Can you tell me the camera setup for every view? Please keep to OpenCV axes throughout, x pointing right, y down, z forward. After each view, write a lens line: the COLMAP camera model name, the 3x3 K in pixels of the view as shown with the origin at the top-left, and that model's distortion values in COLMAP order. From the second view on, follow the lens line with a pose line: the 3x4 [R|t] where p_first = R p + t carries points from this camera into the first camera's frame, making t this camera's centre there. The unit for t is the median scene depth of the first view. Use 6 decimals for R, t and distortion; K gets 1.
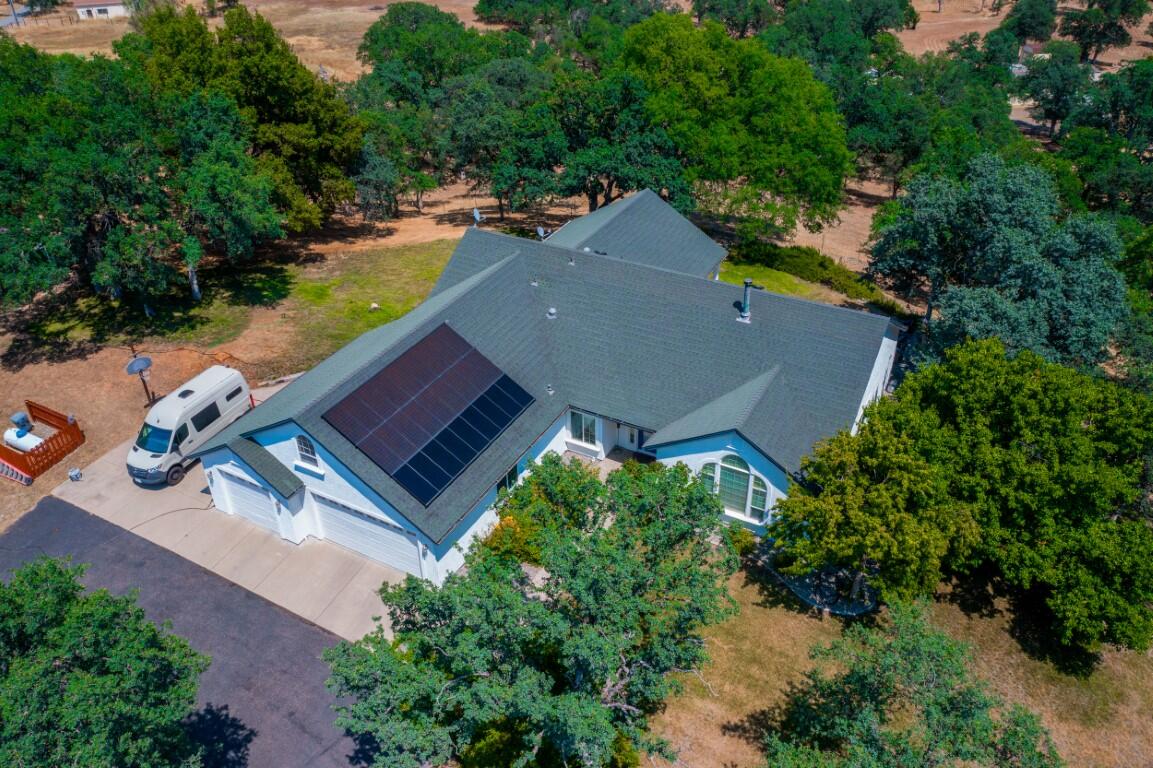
lens RADIAL K [[909.3, 0, 576.5], [0, 909.3, 384.0], [0, 0, 1]] dist [-0.016644, 0.003053]
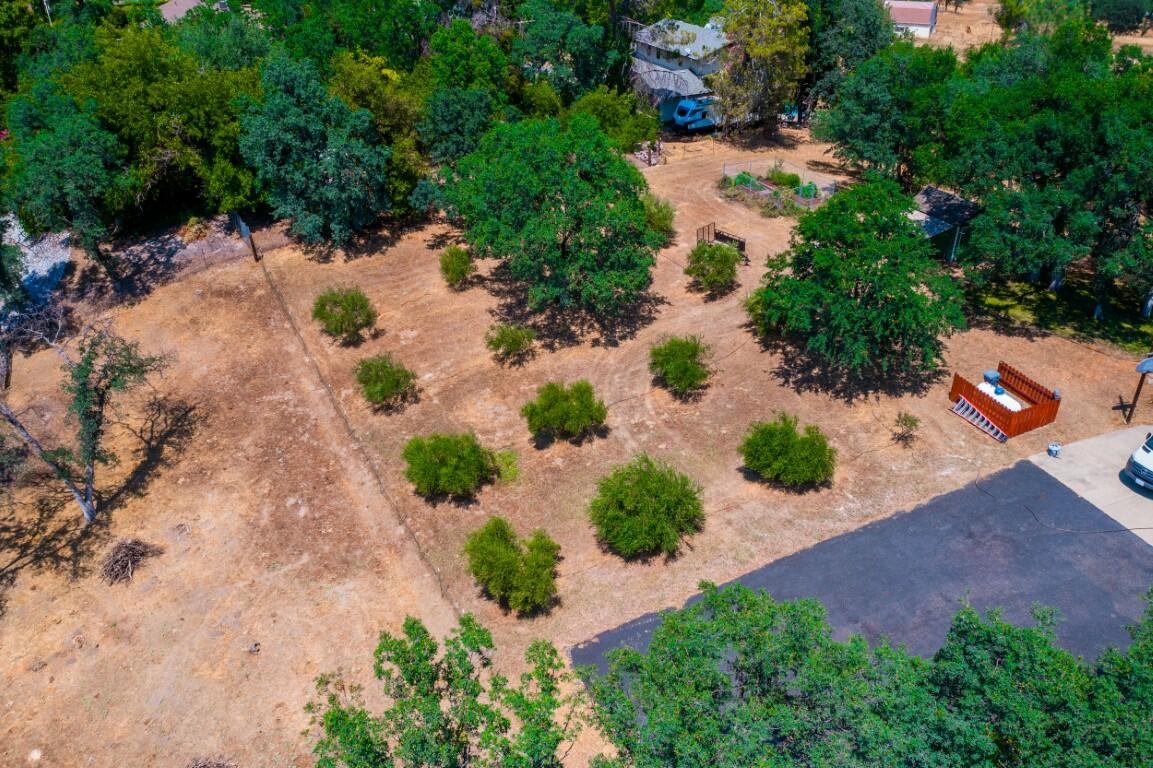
lens RADIAL K [[909.3, 0, 576.5], [0, 909.3, 384.0], [0, 0, 1]] dist [-0.016644, 0.003053]
pose [[0.764822, 0.332990, -0.551512, -0.448277], [-0.357282, 0.931590, 0.067003, 0.156769], [0.536095, 0.145800, 0.831472, -0.090350]]
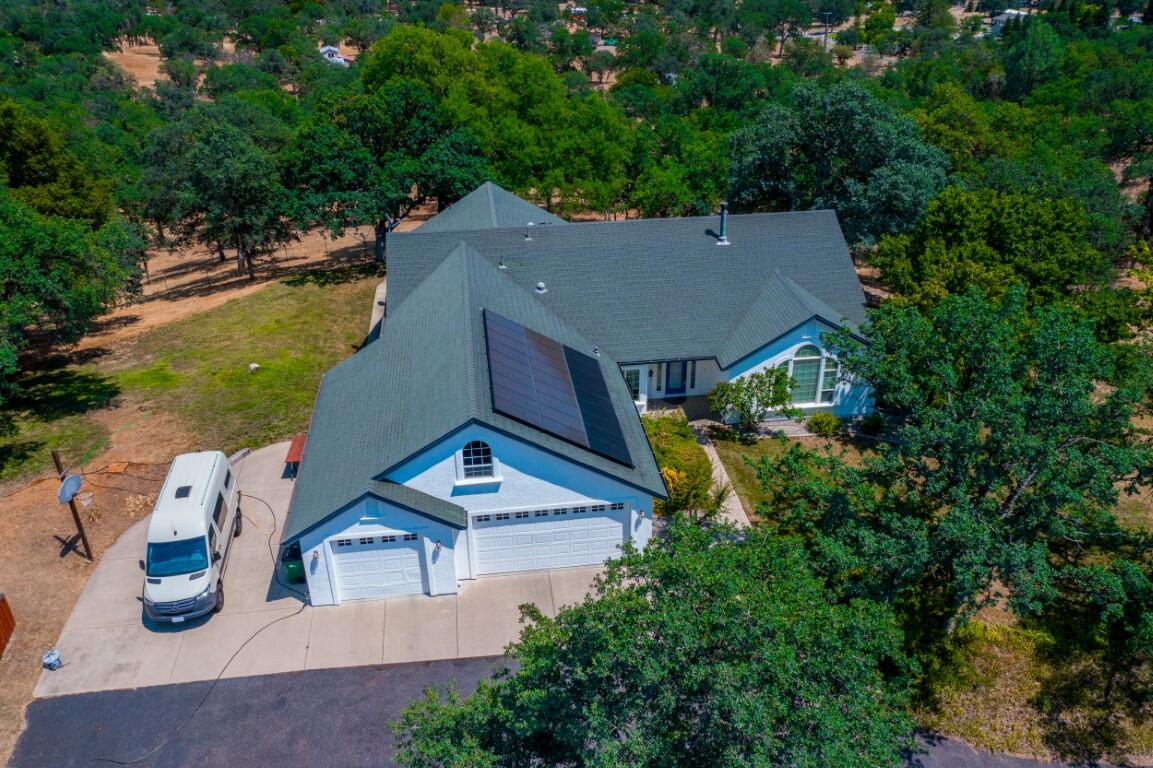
lens RADIAL K [[909.3, 0, 576.5], [0, 909.3, 384.0], [0, 0, 1]] dist [-0.016644, 0.003053]
pose [[0.806223, -0.271048, 0.525869, -0.555150], [0.322107, 0.946685, -0.005881, 0.036466], [-0.496238, 0.174127, 0.850545, 0.210677]]
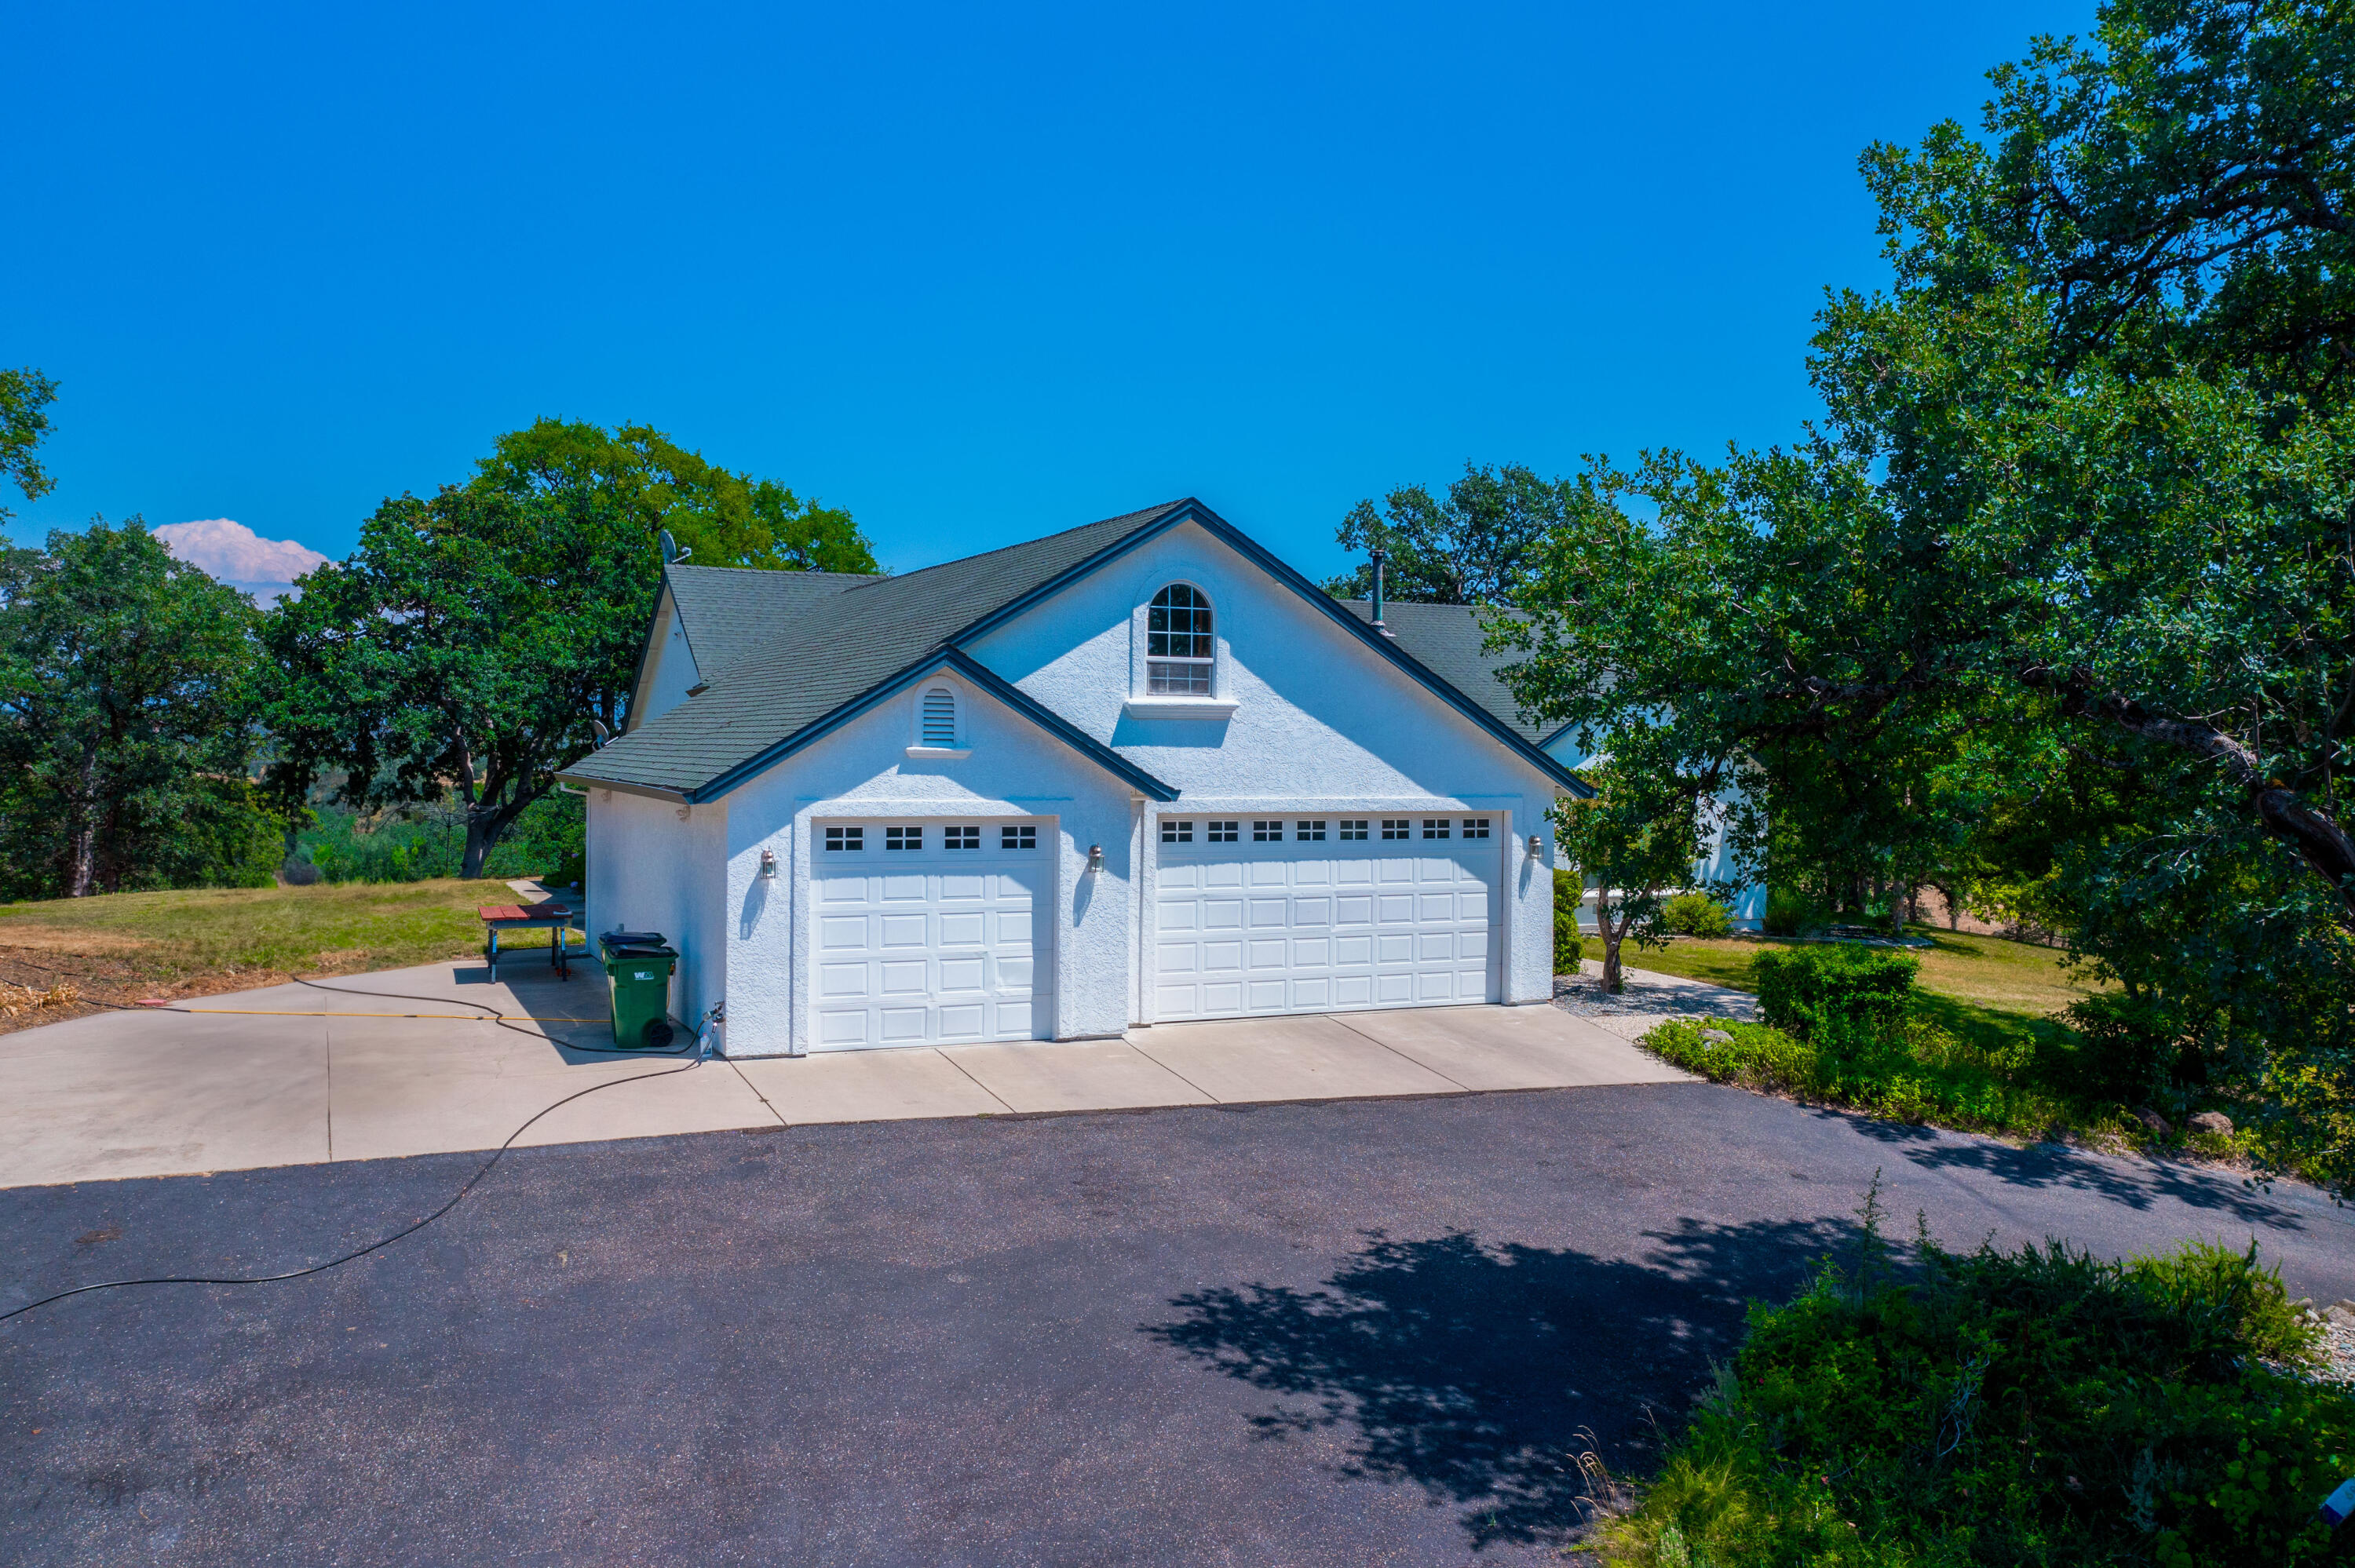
lens RADIAL K [[1858.2, 0, 1174.9], [0, 1858.2, 787.1], [0, 0, 1]] dist [-0.012049, 0.000744]
pose [[0.587954, 0.006842, 0.808865, -0.723476], [0.427988, 0.845897, -0.318254, 0.283794], [-0.686394, 0.533303, 0.494420, 0.609331]]
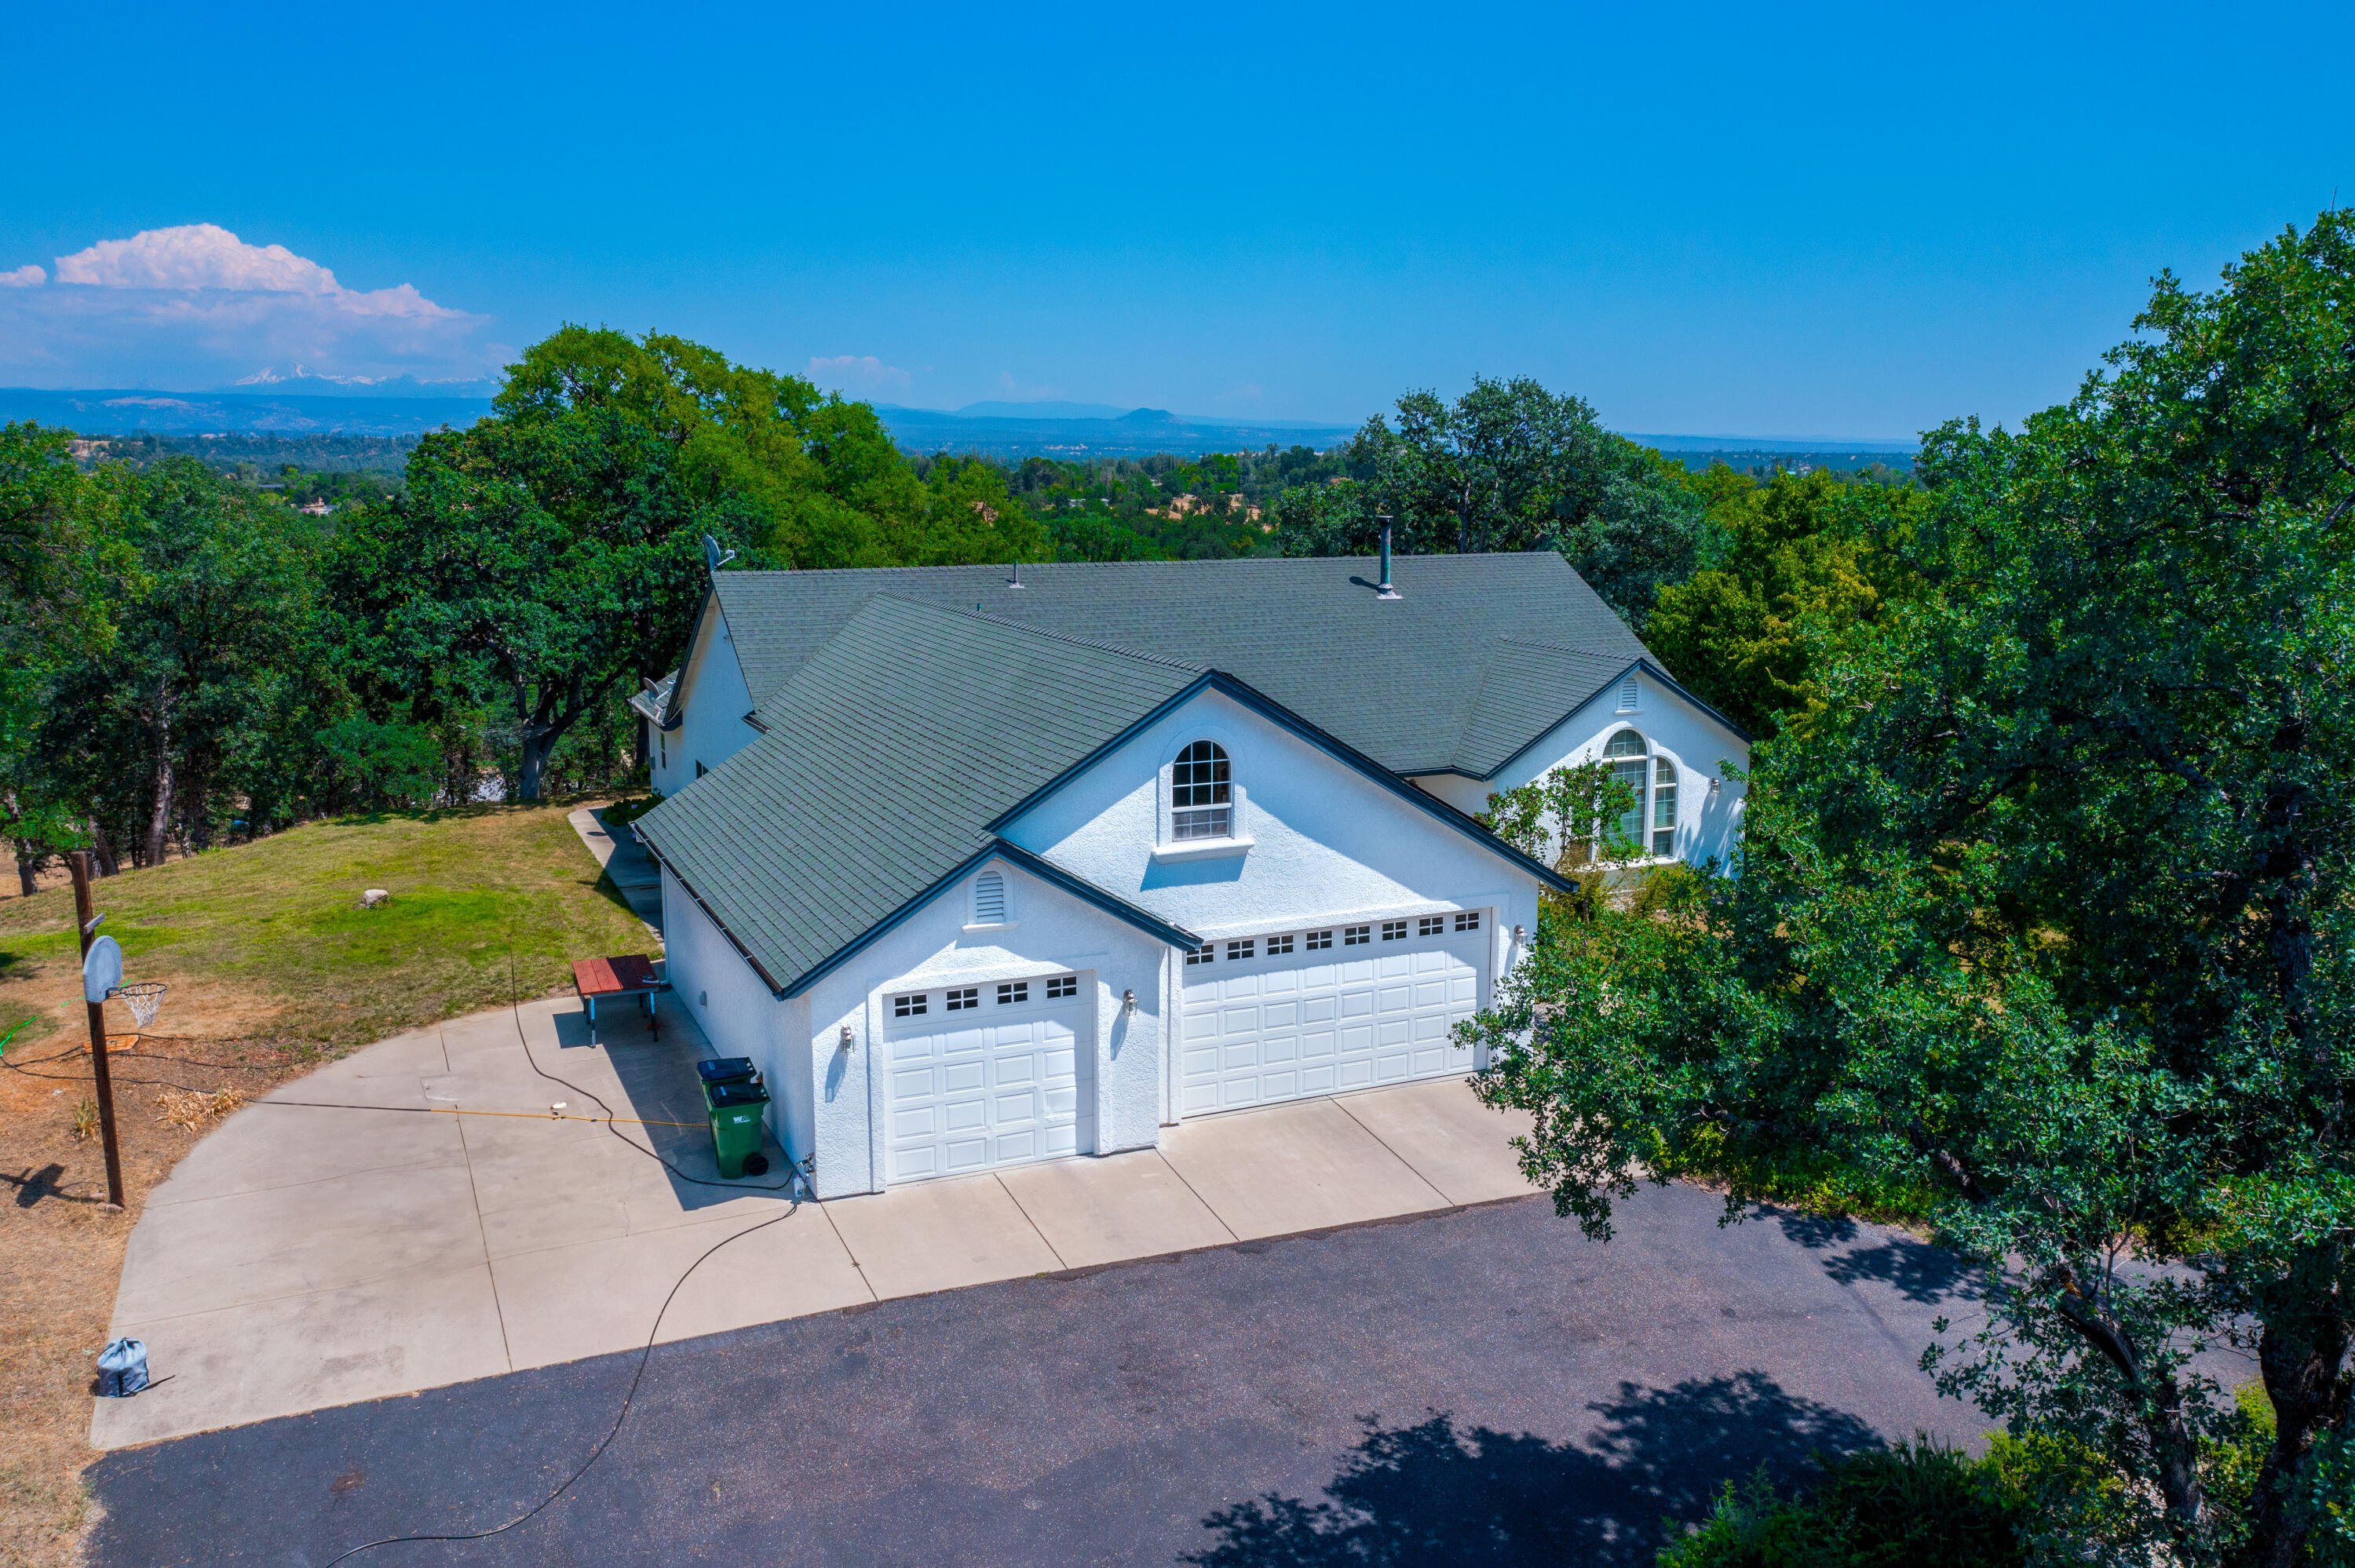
lens RADIAL K [[1857.0, 0, 1177.5], [0, 1857.0, 784.0], [0, 0, 1]] dist [-0.016644, 0.003053]
pose [[0.592524, -0.122265, 0.796220, -0.772026], [0.434066, 0.881106, -0.187719, 0.177747], [-0.678603, 0.456840, 0.575148, 0.504787]]
